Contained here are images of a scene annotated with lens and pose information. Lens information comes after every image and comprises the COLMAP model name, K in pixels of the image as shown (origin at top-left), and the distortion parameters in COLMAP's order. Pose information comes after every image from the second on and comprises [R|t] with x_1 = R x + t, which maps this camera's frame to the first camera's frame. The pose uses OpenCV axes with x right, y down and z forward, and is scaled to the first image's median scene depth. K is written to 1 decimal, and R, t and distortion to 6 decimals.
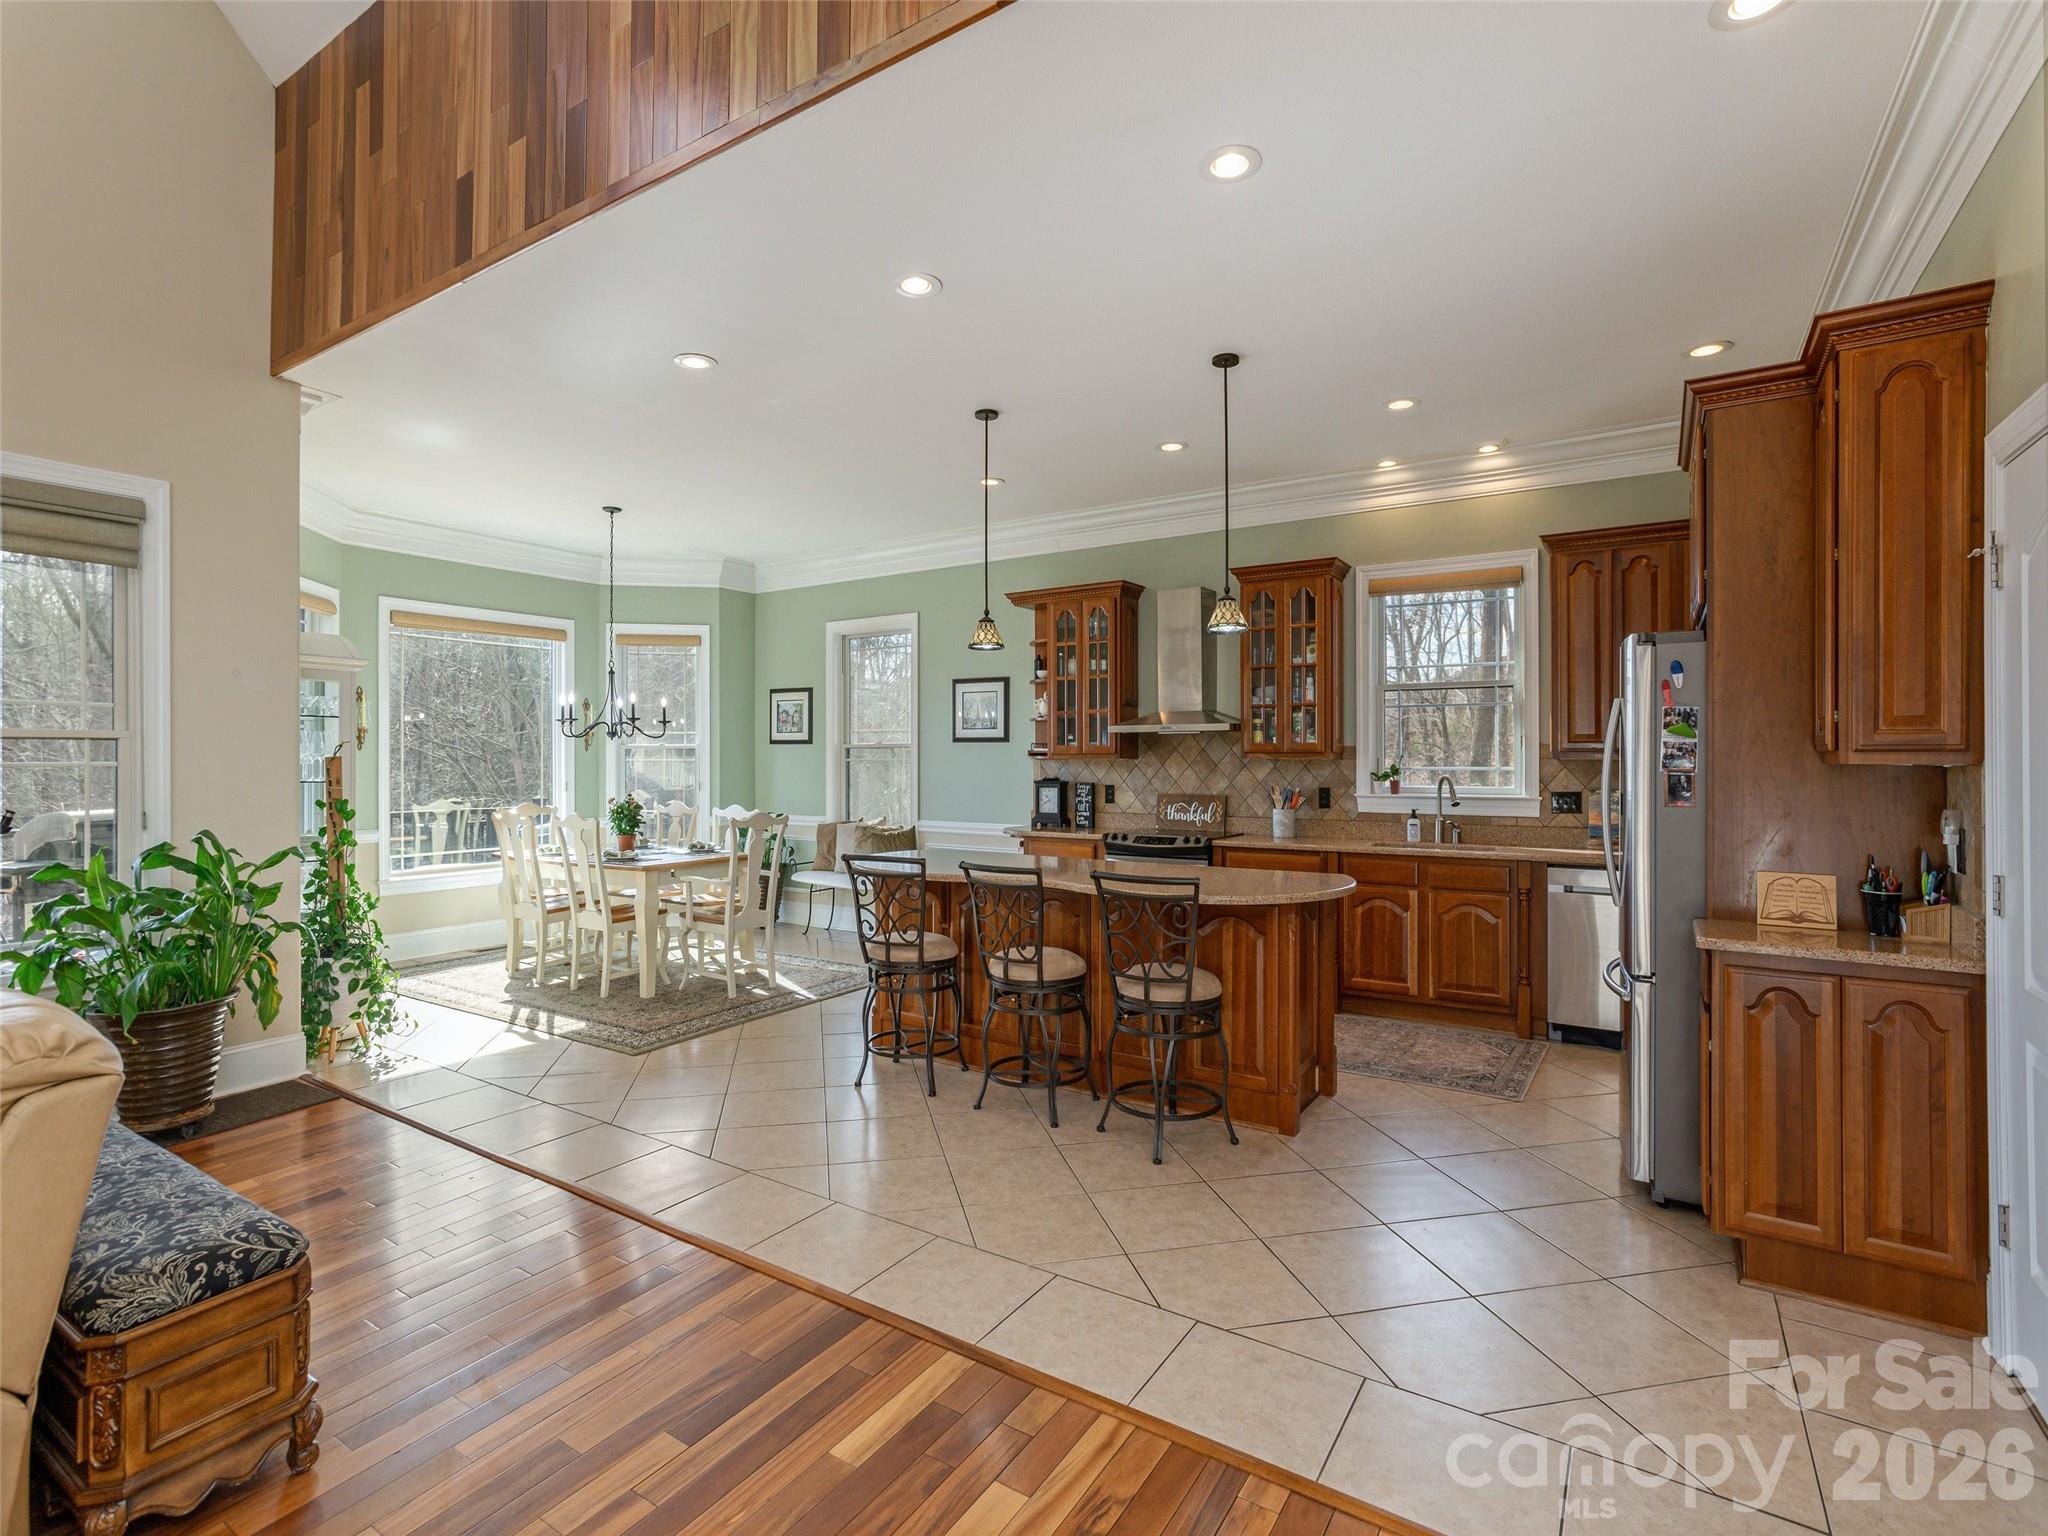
lens RADIAL K [[985.0, 0, 987.9], [0, 985.0, 757.3], [0, 0, 1]] dist [-0.005274, 0.003891]
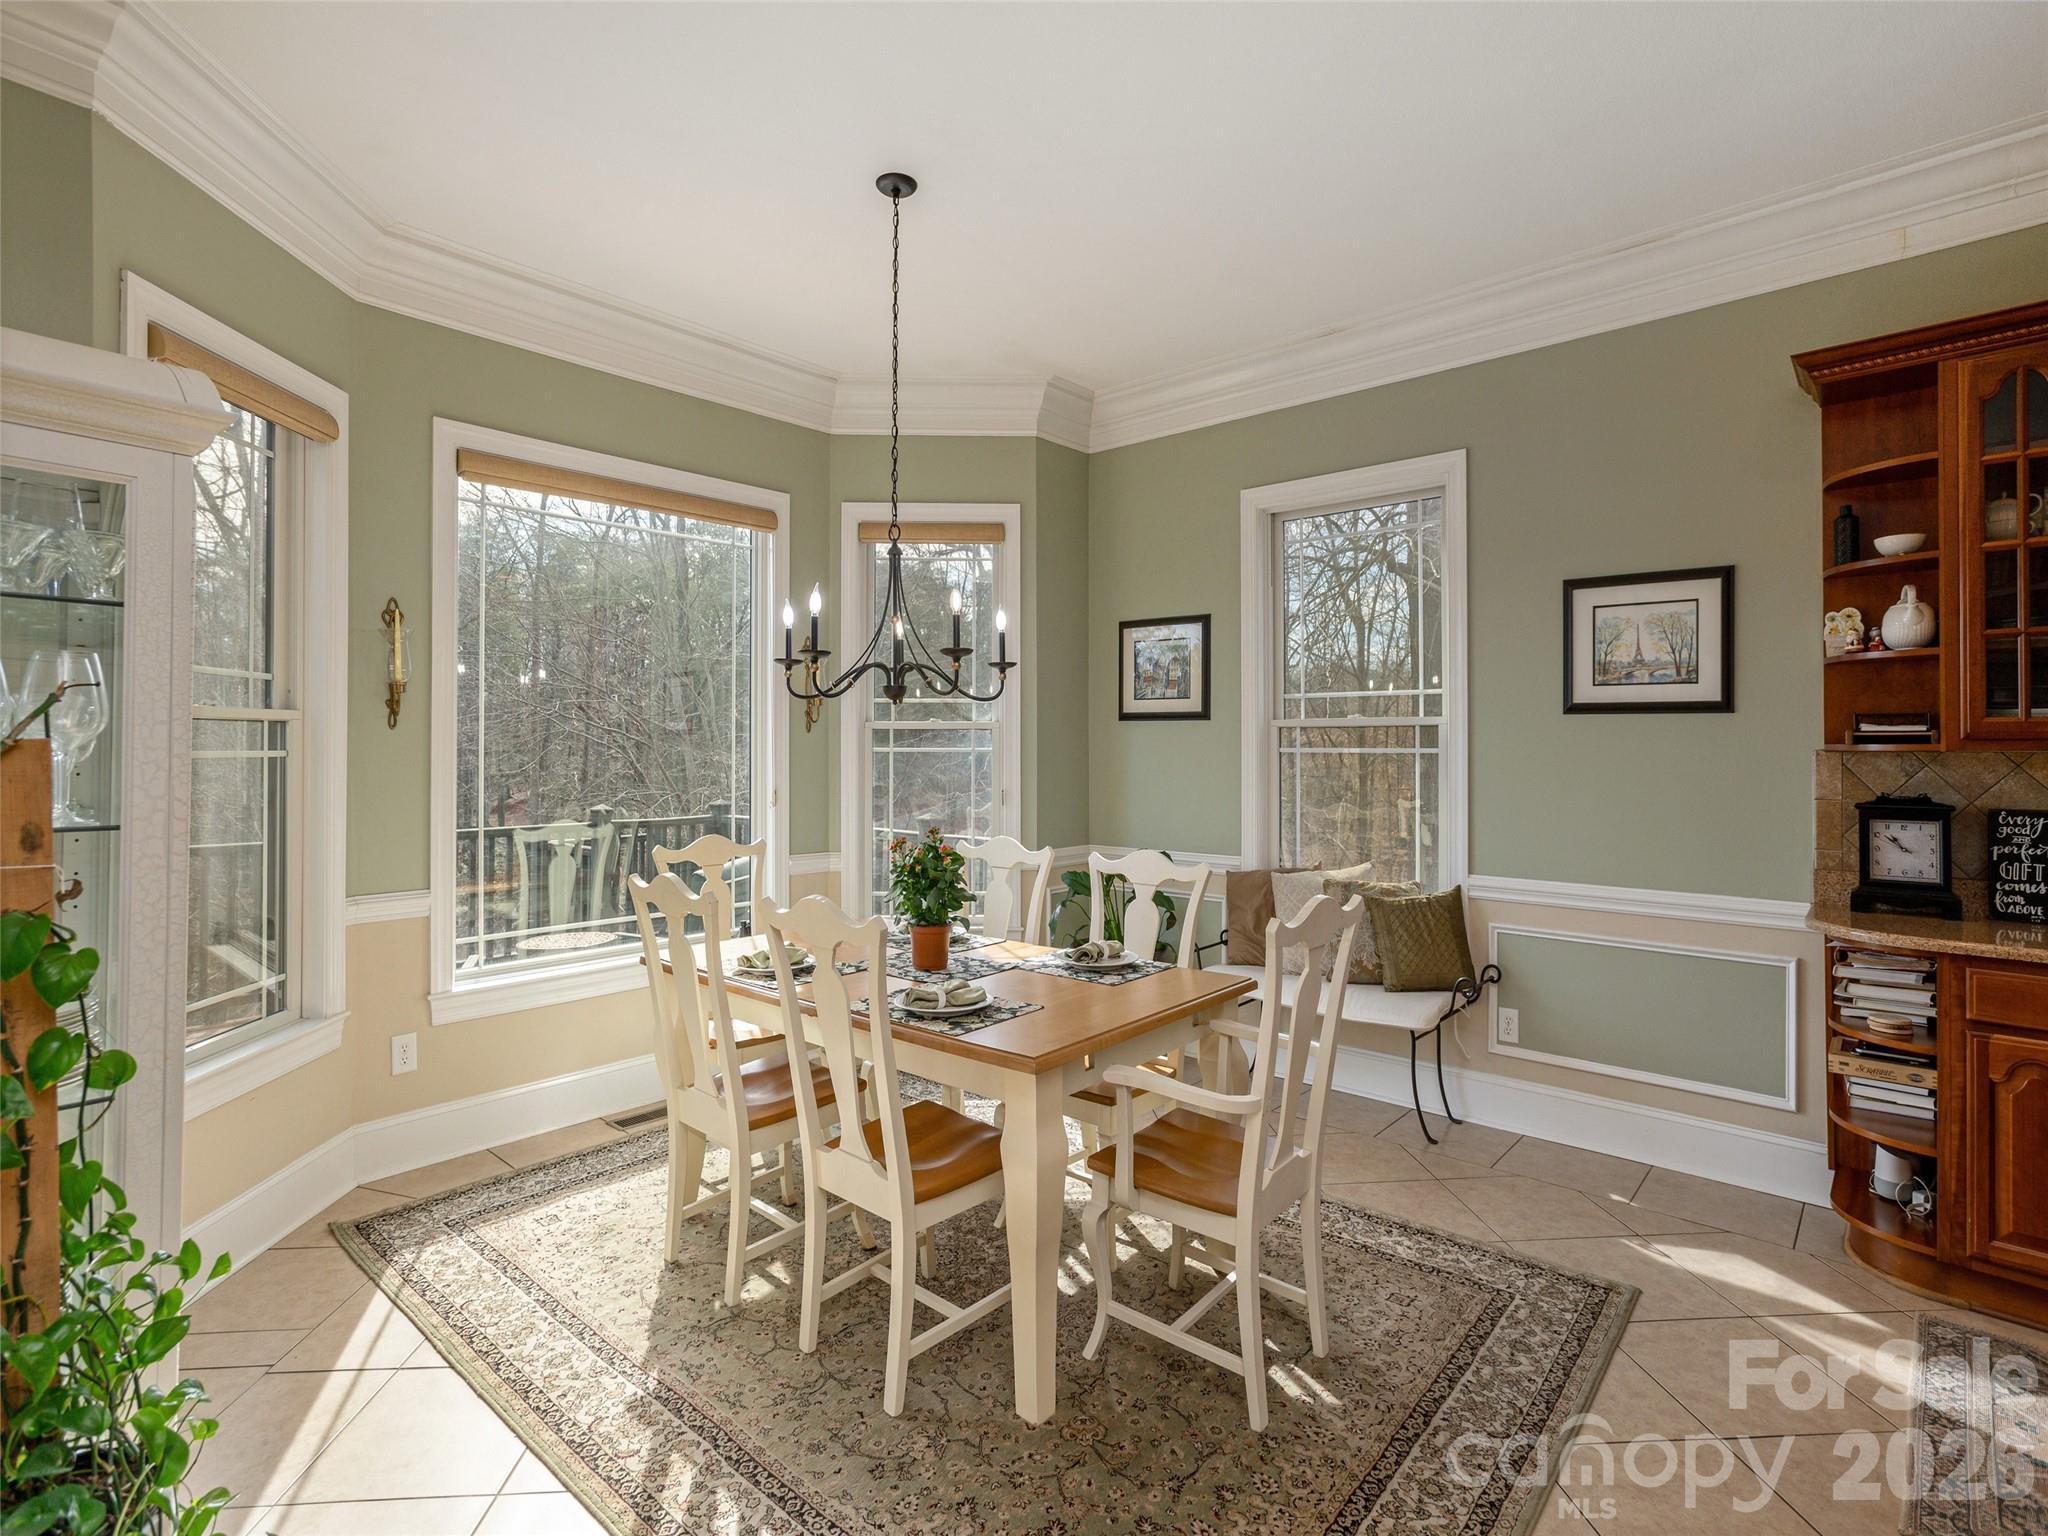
lens RADIAL K [[985.0, 0, 964.3], [0, 985.0, 744.1], [0, 0, 1]] dist [-0.005274, 0.003891]
pose [[0.985154, 0.002381, -0.171654, -0.293894], [-0.002602, 0.999996, -0.001063, 0.000582], [0.171651, 0.001494, 0.985157, 0.608886]]
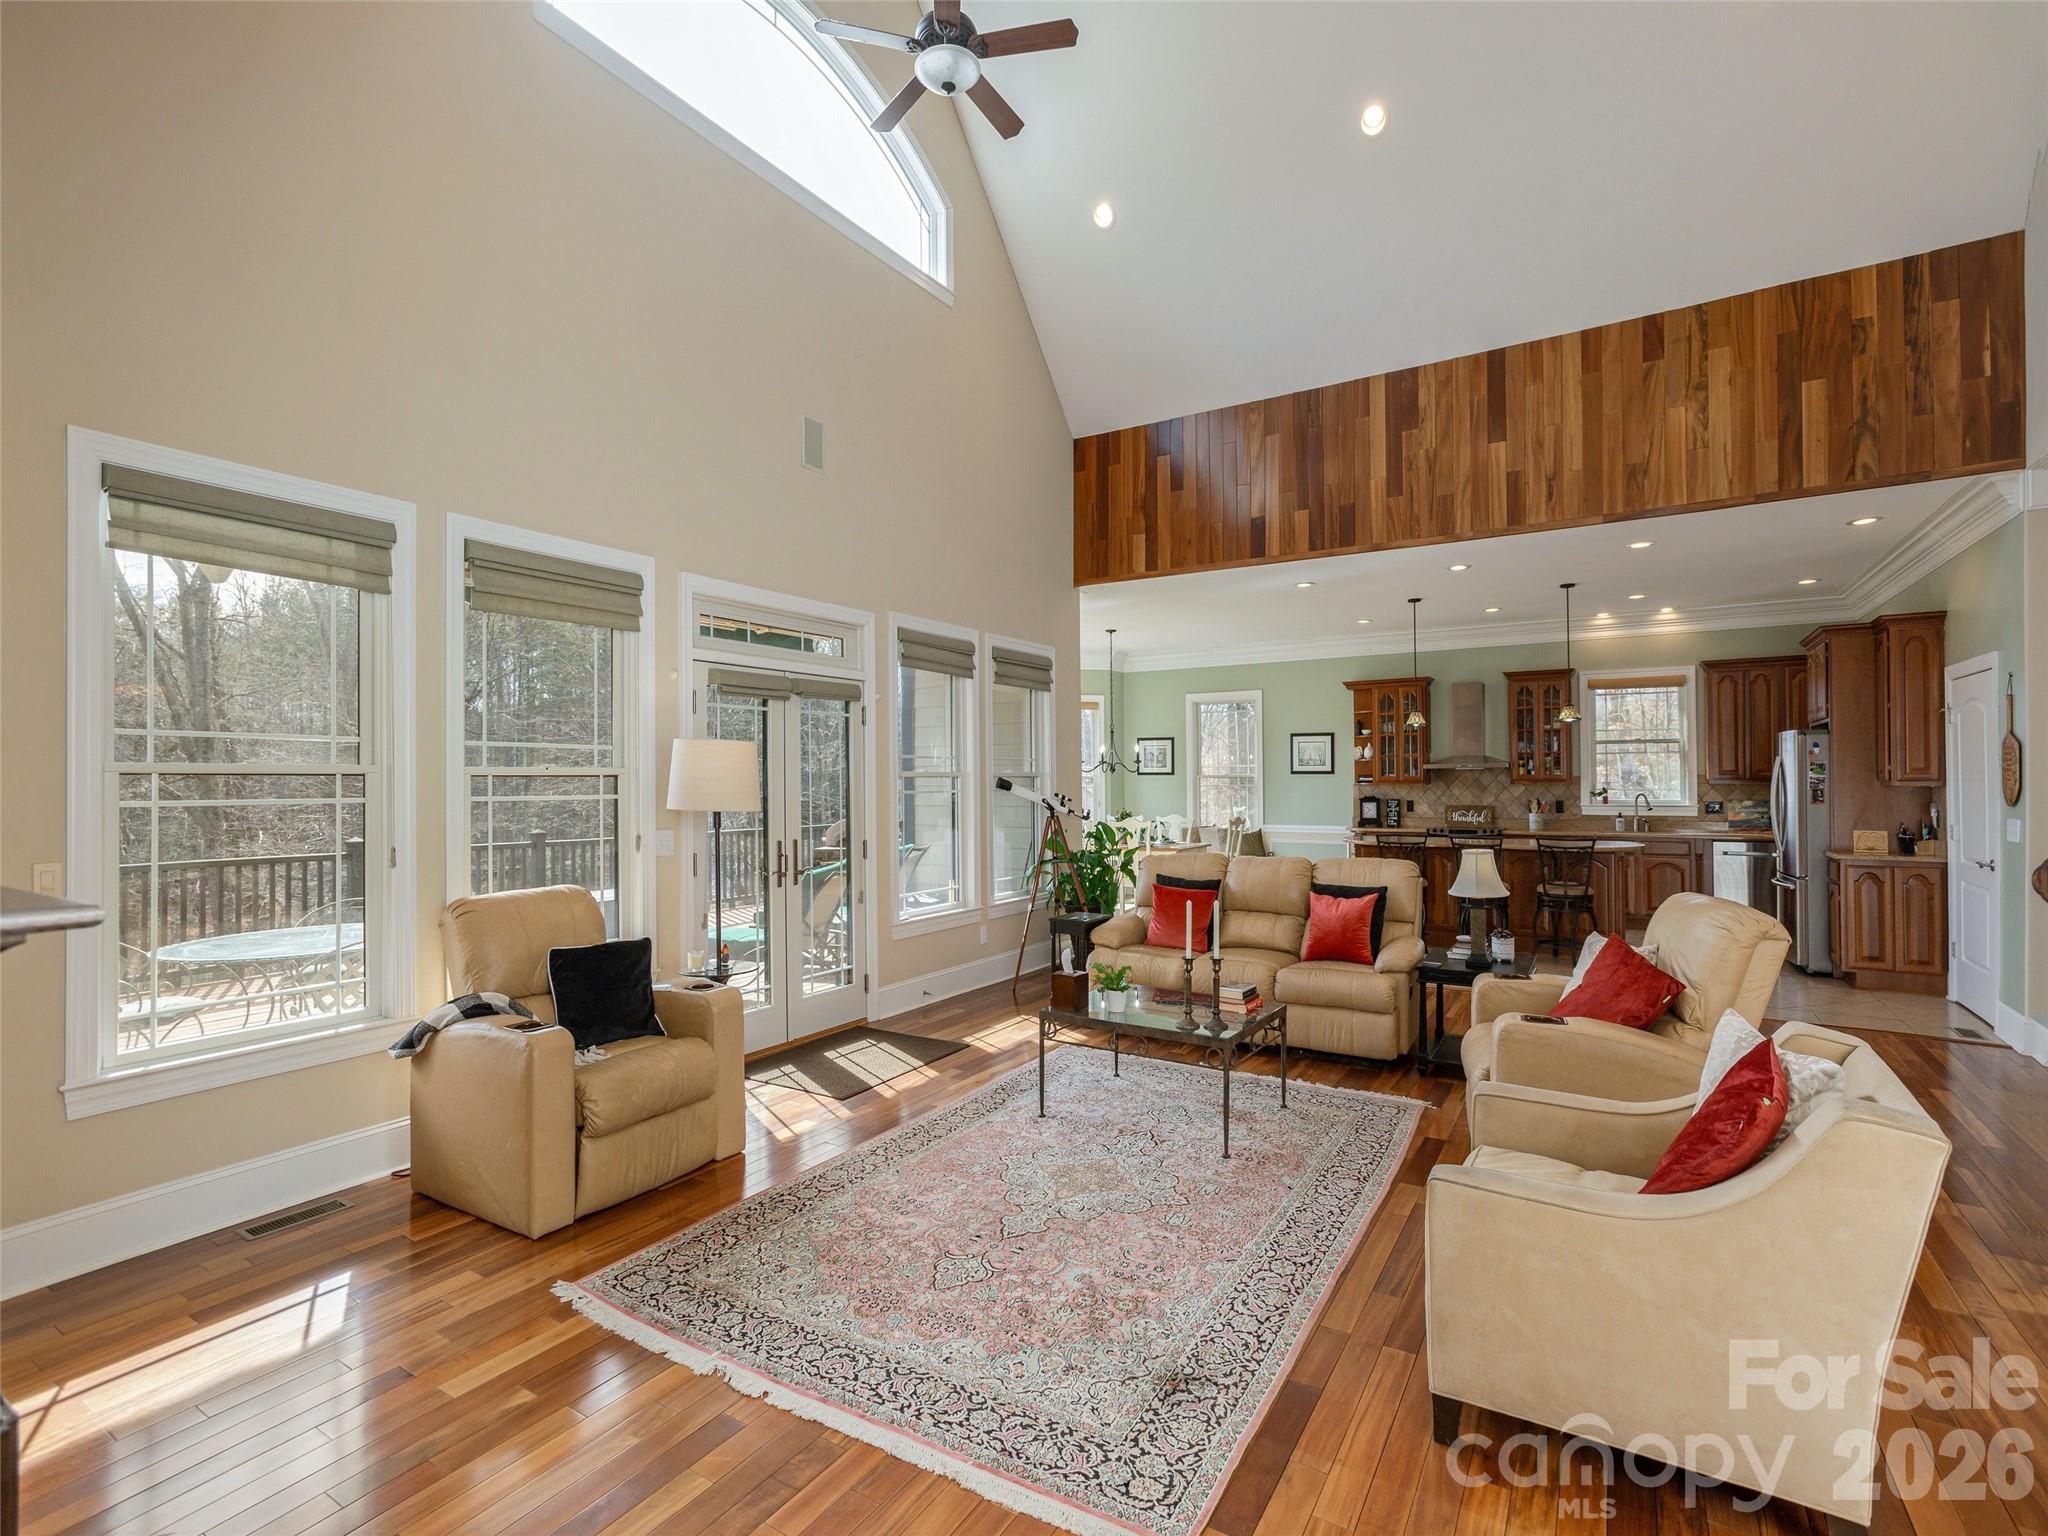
lens RADIAL K [[985.0, 0, 979.0], [0, 985.0, 772.1], [0, 0, 1]] dist [-0.005274, 0.003891]
pose [[0.999715, -0.002701, 0.023710, -0.704873], [0.002934, 0.999948, -0.009812, -0.005122], [-0.023682, 0.009879, 0.999671, -0.676434]]
